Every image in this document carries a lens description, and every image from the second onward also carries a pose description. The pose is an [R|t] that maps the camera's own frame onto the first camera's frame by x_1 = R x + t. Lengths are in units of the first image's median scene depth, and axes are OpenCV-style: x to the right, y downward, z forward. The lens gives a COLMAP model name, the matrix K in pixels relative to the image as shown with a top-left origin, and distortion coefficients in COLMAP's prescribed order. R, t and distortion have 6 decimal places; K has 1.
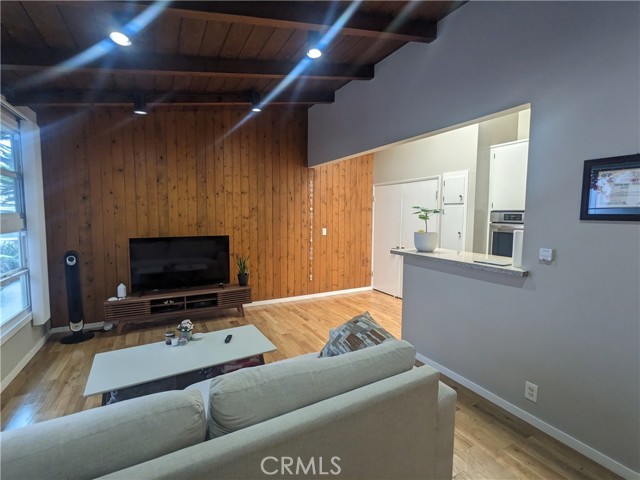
lens RADIAL K [[308.8, 0, 319.7], [0, 308.8, 239.6], [0, 0, 1]] dist [0.001588, 0.000521]
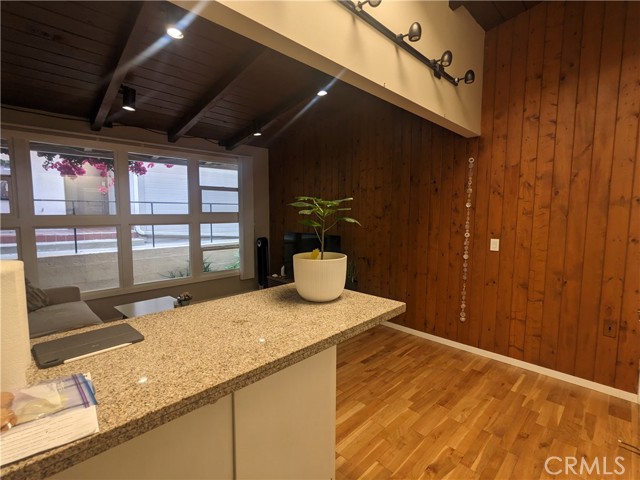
lens RADIAL K [[308.8, 0, 319.9], [0, 308.8, 240.1], [0, 0, 1]] dist [0.001588, 0.000521]
pose [[0.291742, 0.087609, -0.952476, 0.467974], [-0.078957, 0.994604, 0.067300, -0.048330], [0.953233, 0.055571, 0.297085, 0.541284]]
